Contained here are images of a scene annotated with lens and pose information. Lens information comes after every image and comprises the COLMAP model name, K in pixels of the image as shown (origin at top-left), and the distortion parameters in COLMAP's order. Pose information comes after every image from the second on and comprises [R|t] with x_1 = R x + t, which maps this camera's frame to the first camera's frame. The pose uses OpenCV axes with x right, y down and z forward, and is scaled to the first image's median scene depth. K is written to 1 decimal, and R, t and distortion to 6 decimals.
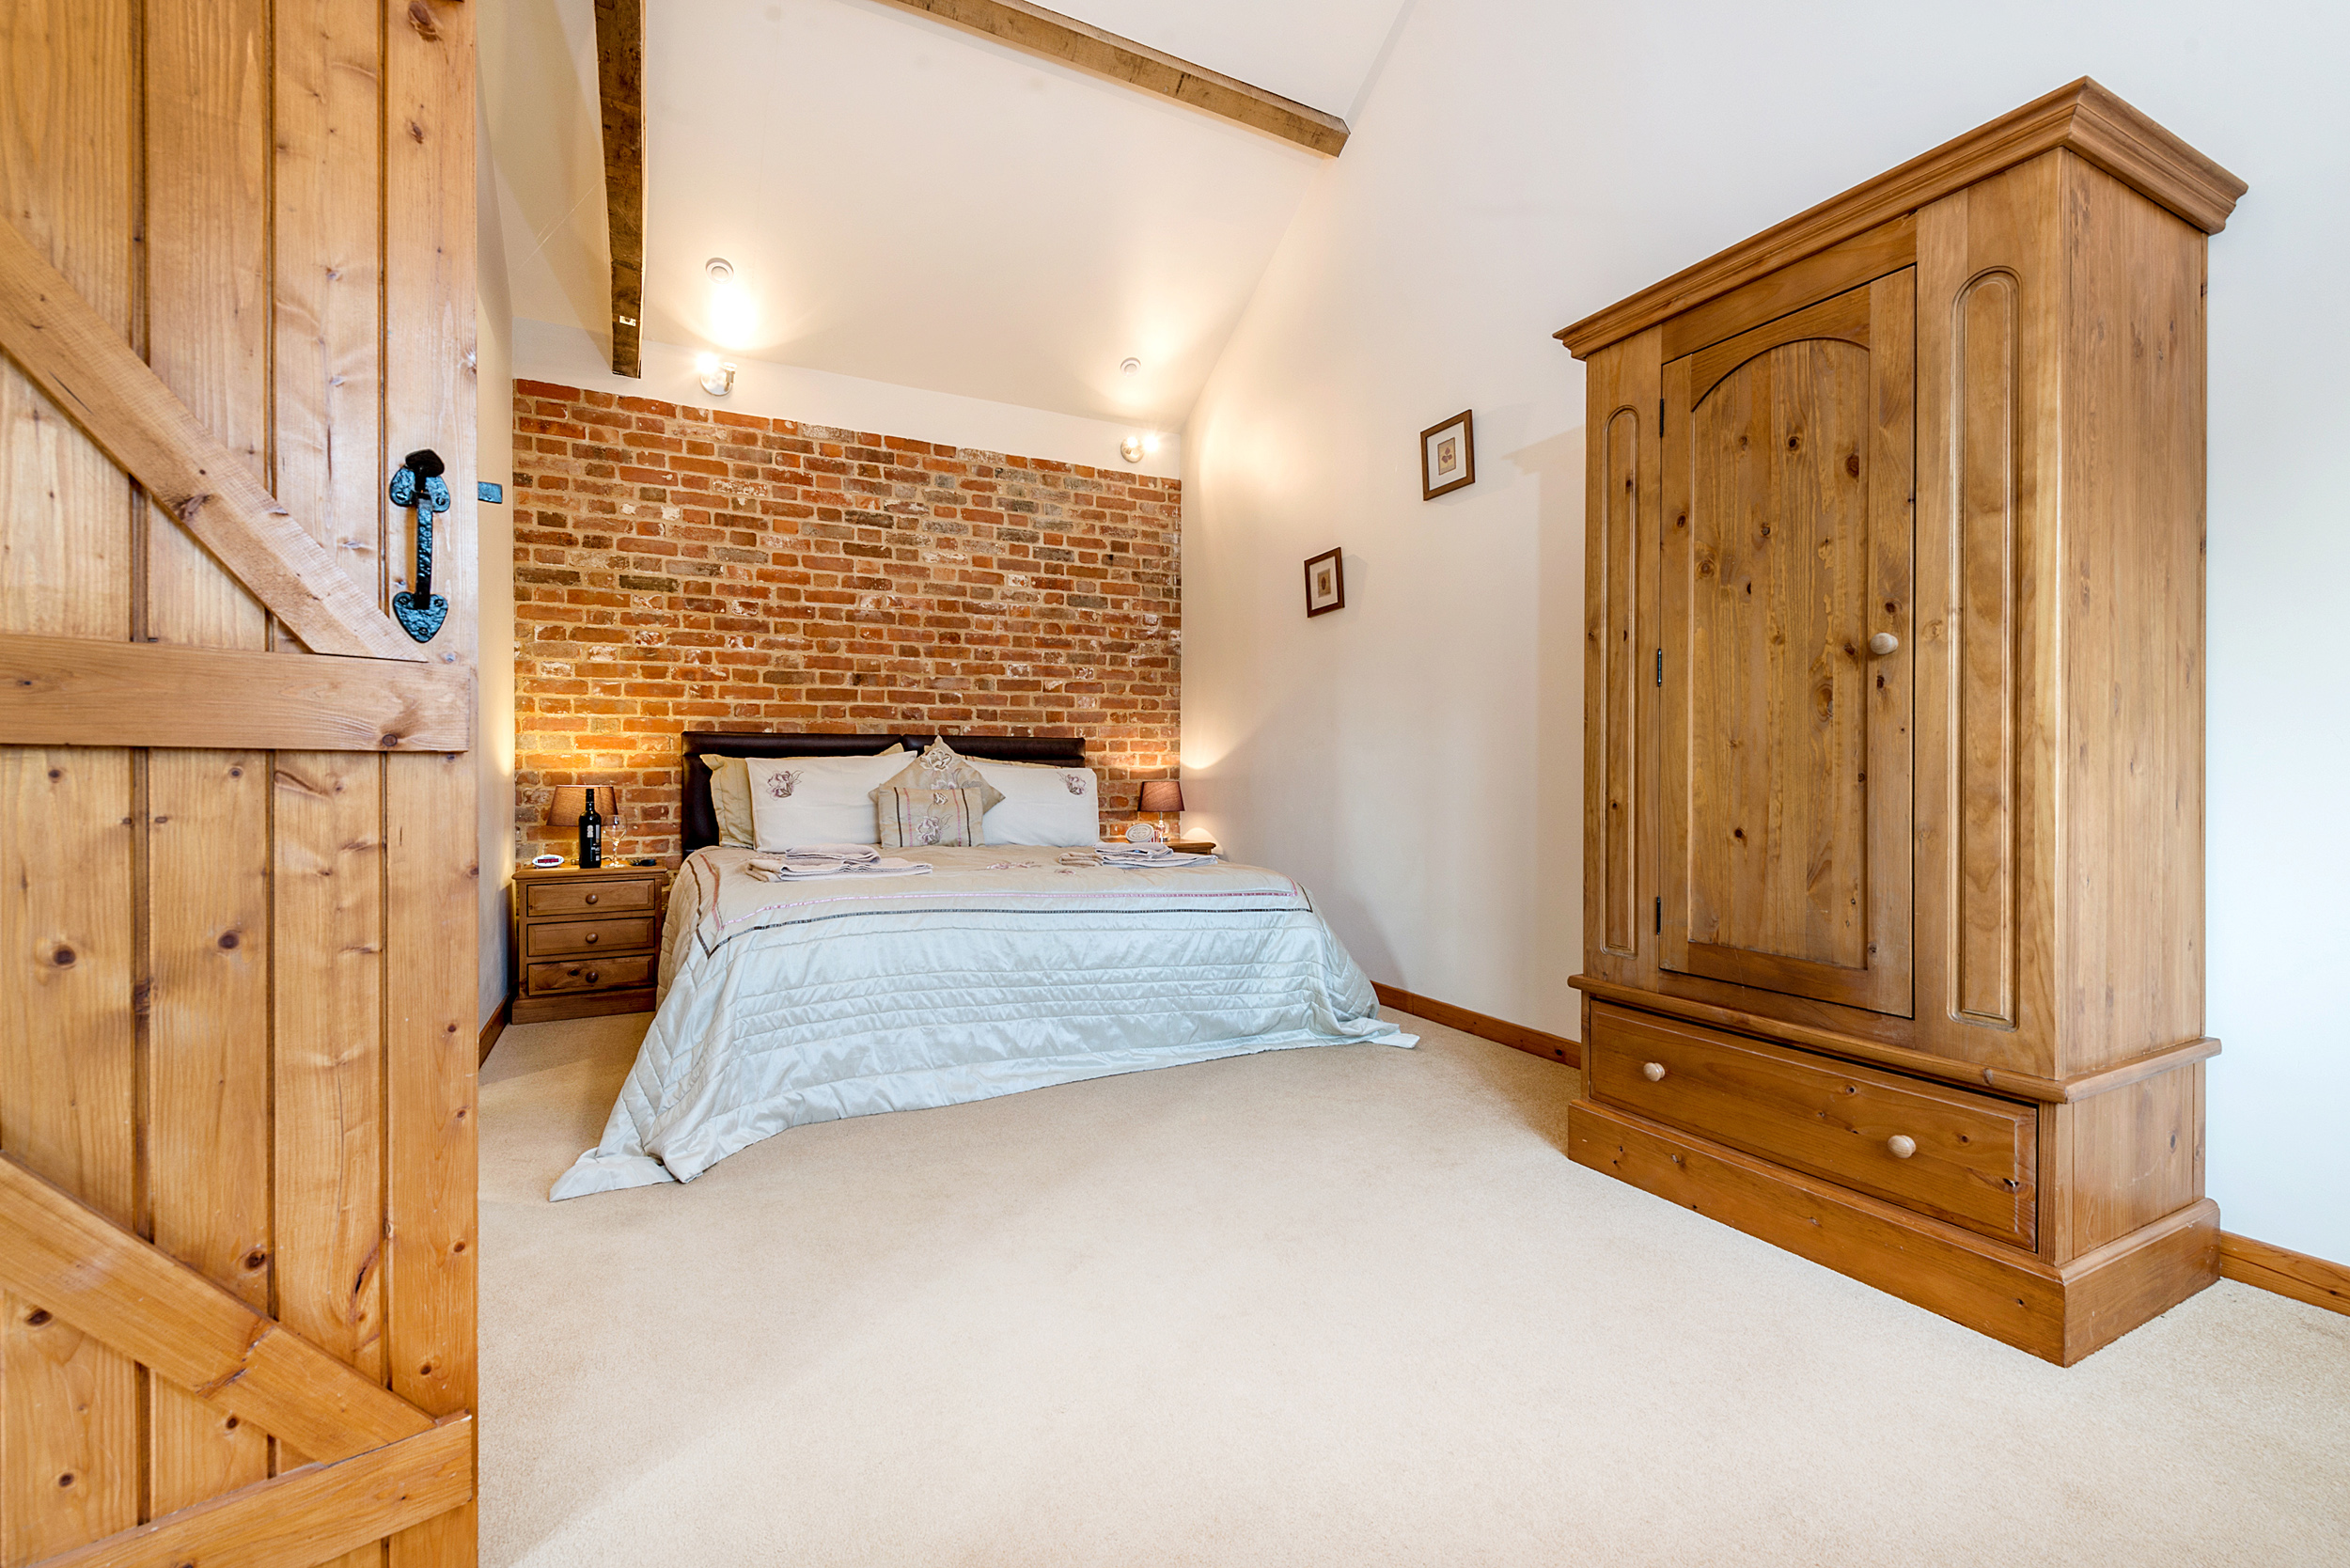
lens RADIAL K [[1012.1, 0, 1180.9], [0, 1012.1, 778.5], [0, 0, 1]] dist [0.007651, -0.002986]
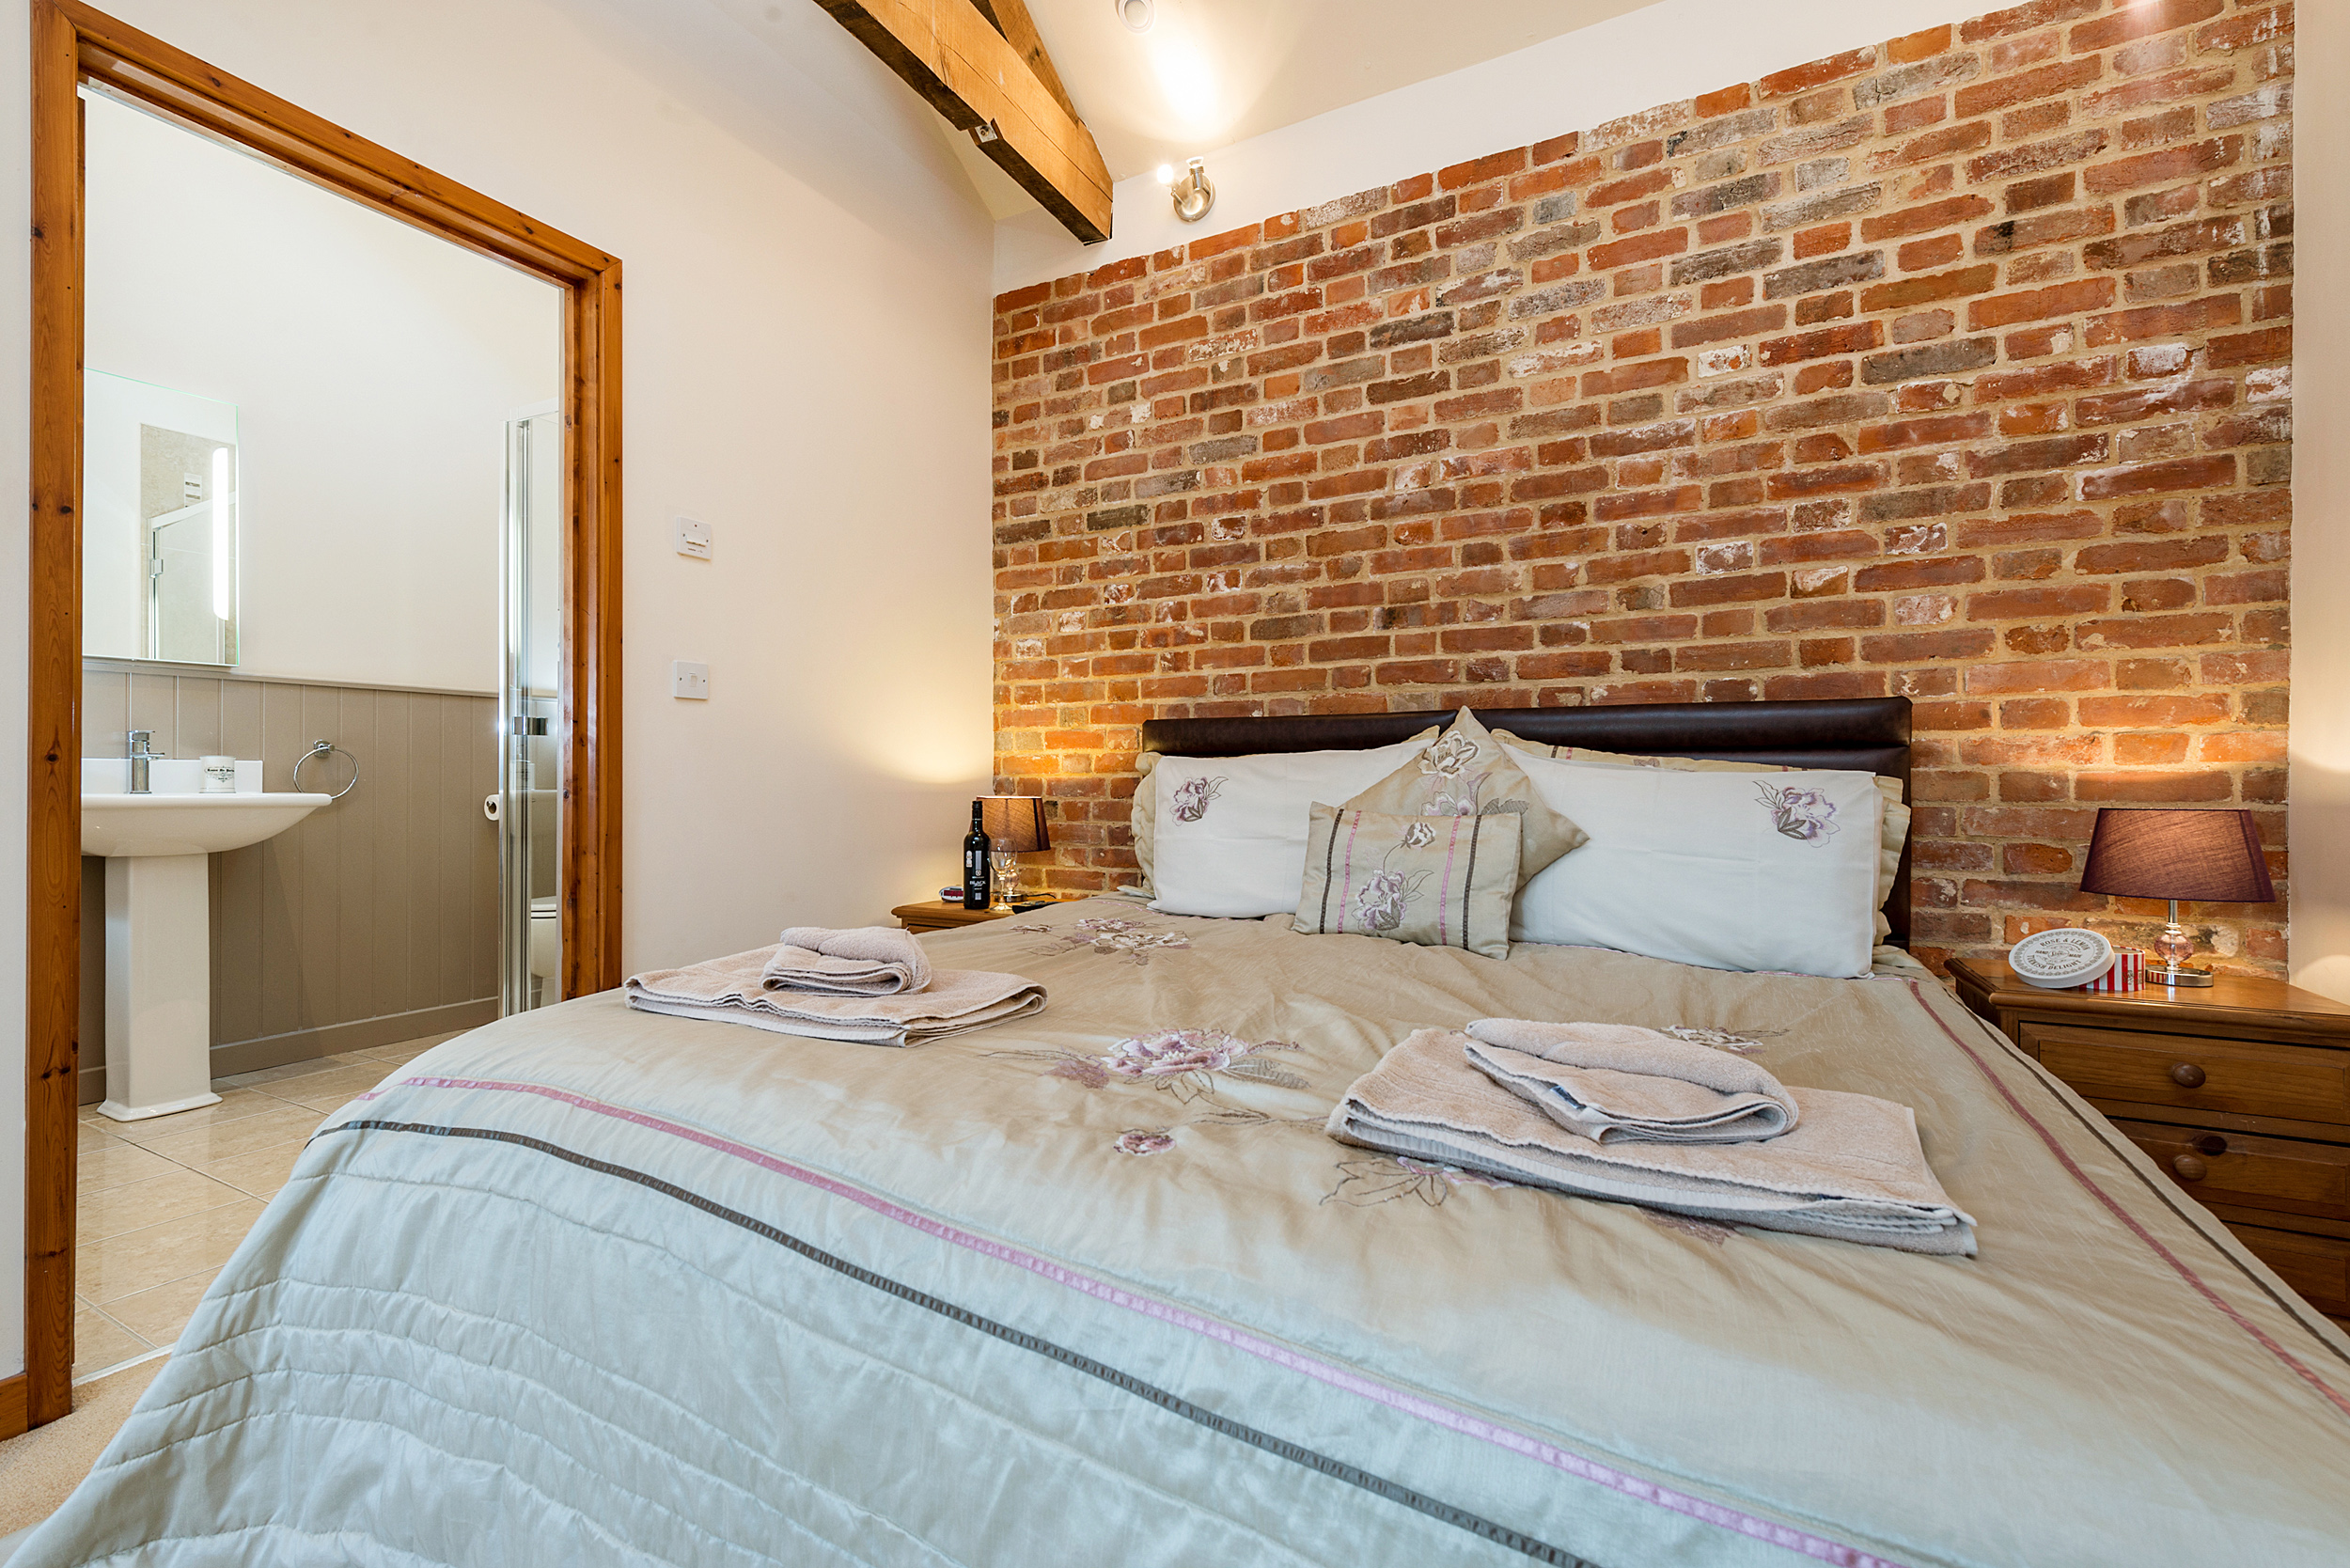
lens RADIAL K [[1012.1, 0, 1161.7], [0, 1012.1, 779.1], [0, 0, 1]] dist [0.007651, -0.002986]
pose [[0.557555, -0.000083, -0.830140, 0.092728], [-0.008312, 0.999949, -0.005683, -0.002723], [0.830098, 0.010069, 0.557526, 0.639751]]
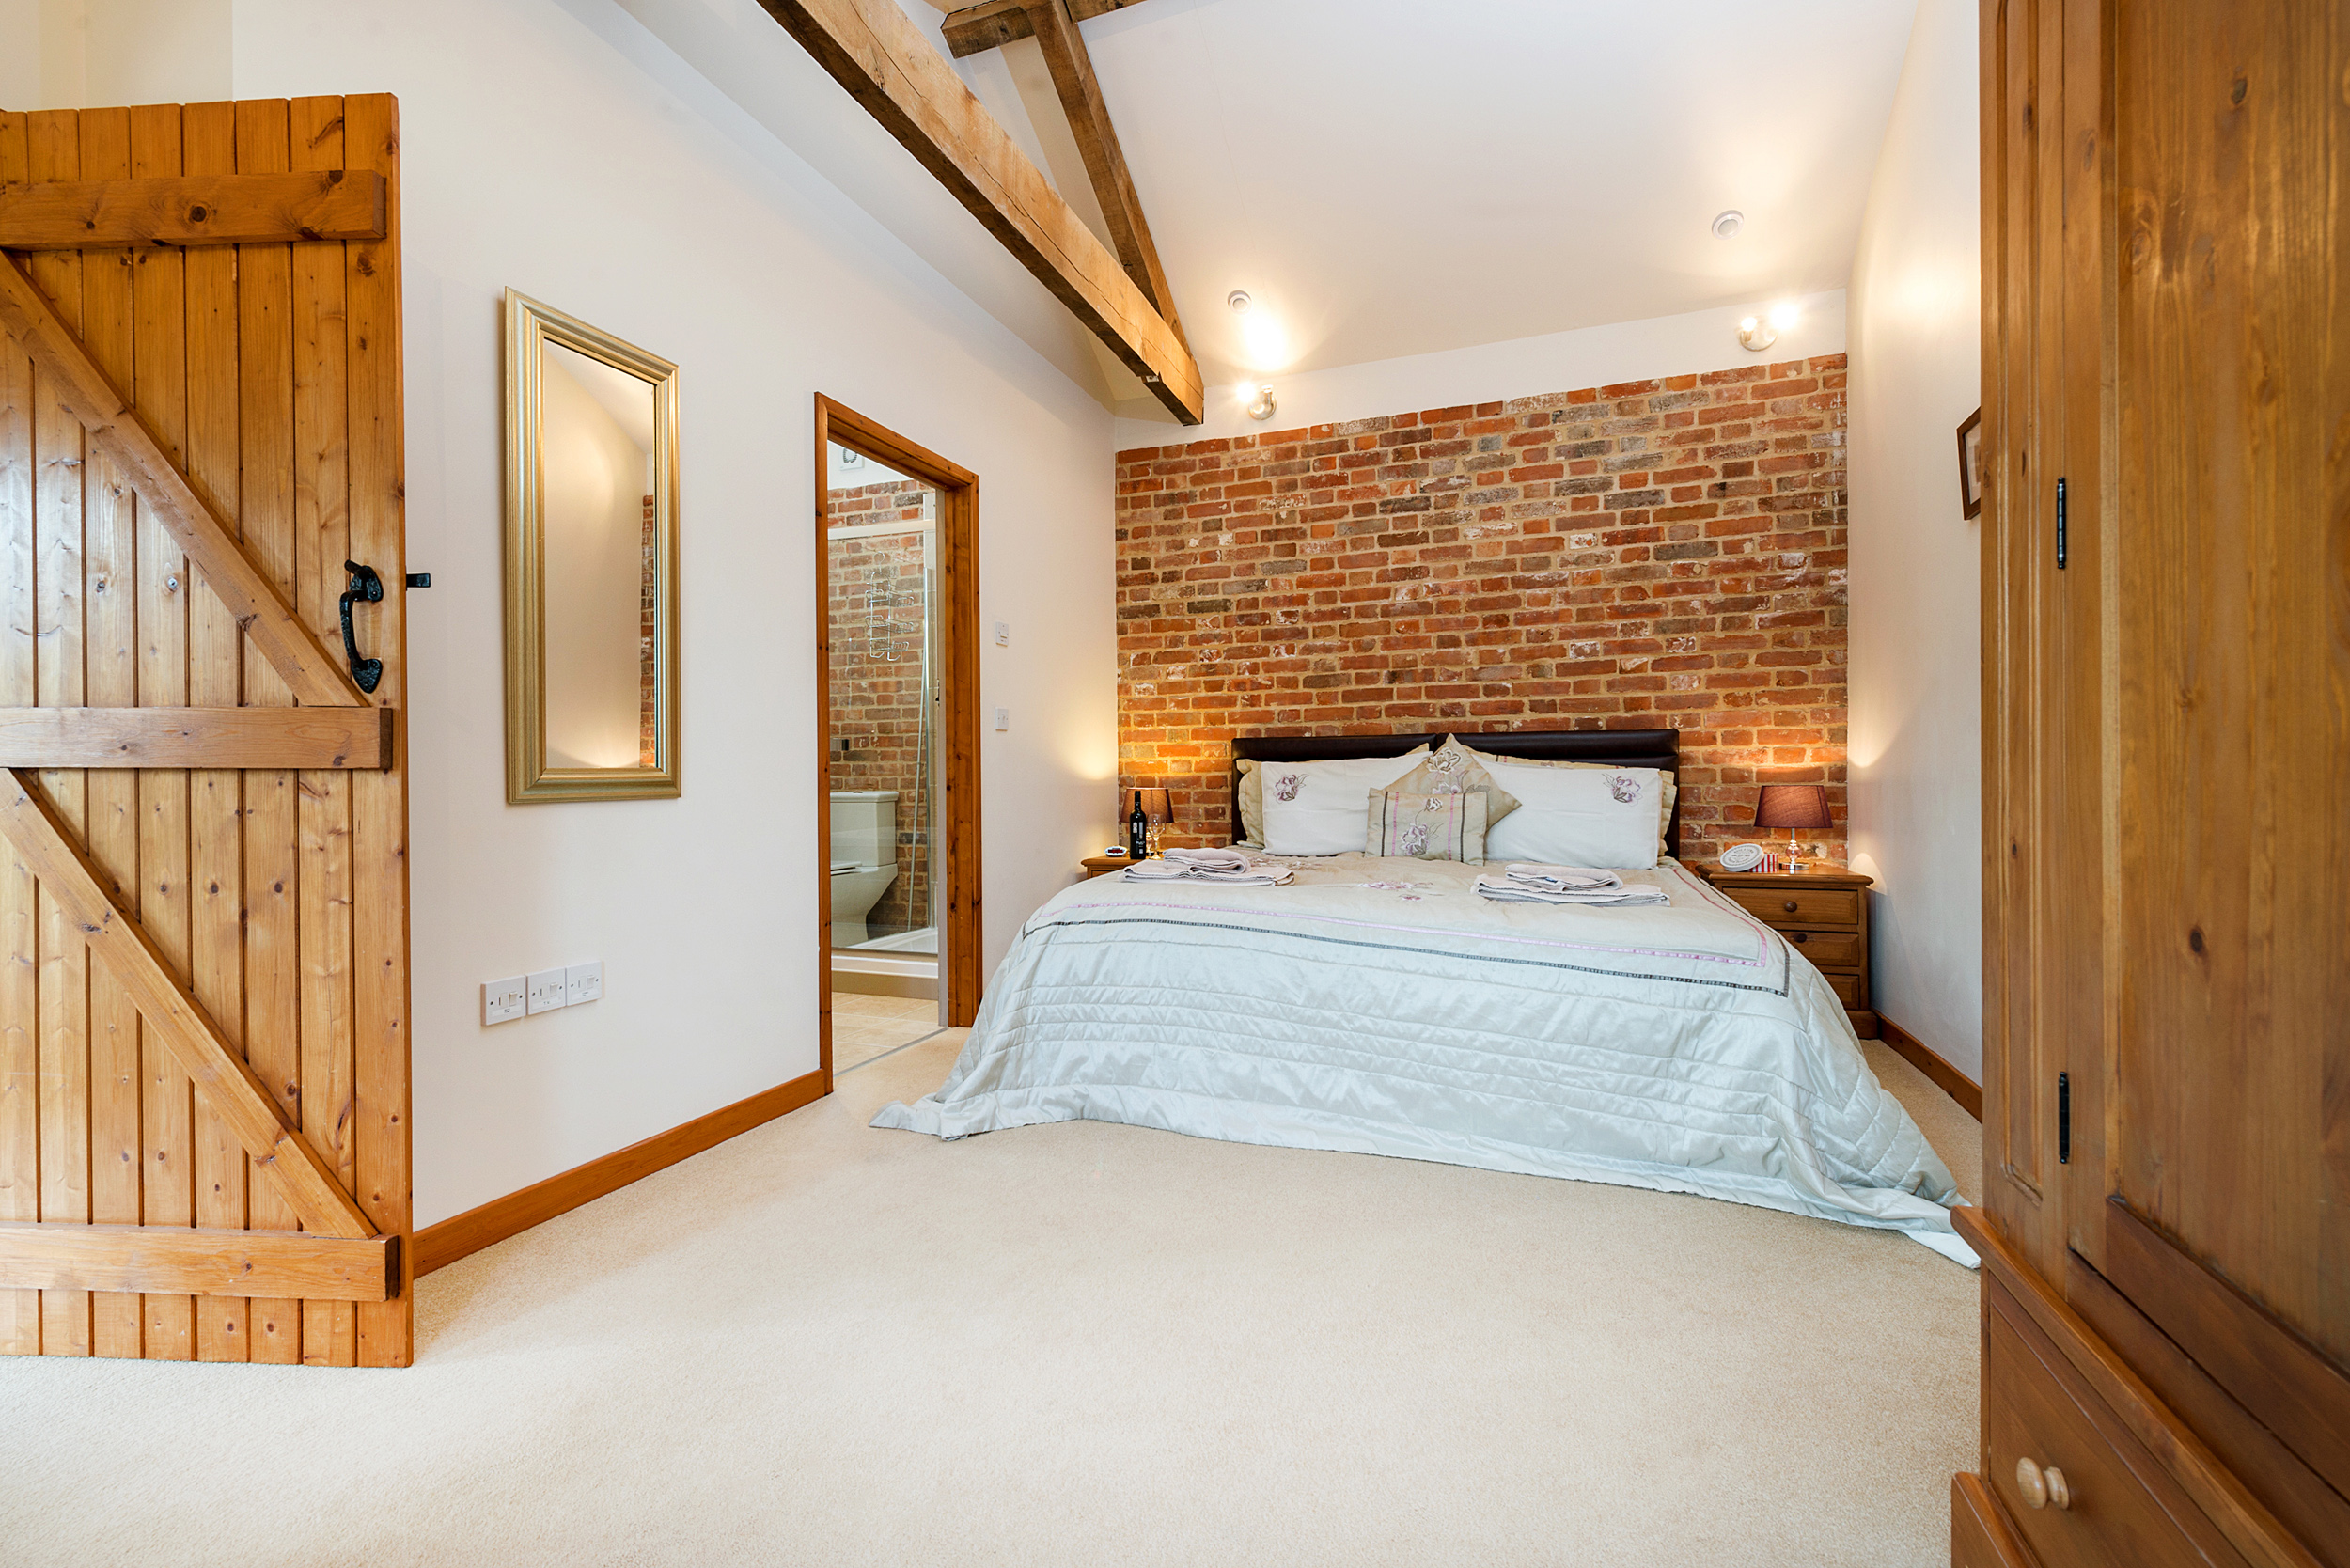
lens RADIAL K [[1012.1, 0, 1151.8], [0, 1012.1, 779.5], [0, 0, 1]] dist [0.007651, -0.002986]
pose [[0.653269, -0.002007, -0.757123, 0.278704], [0.002180, 0.999997, -0.000770, -0.001920], [0.757122, -0.001148, 0.653272, 0.232933]]
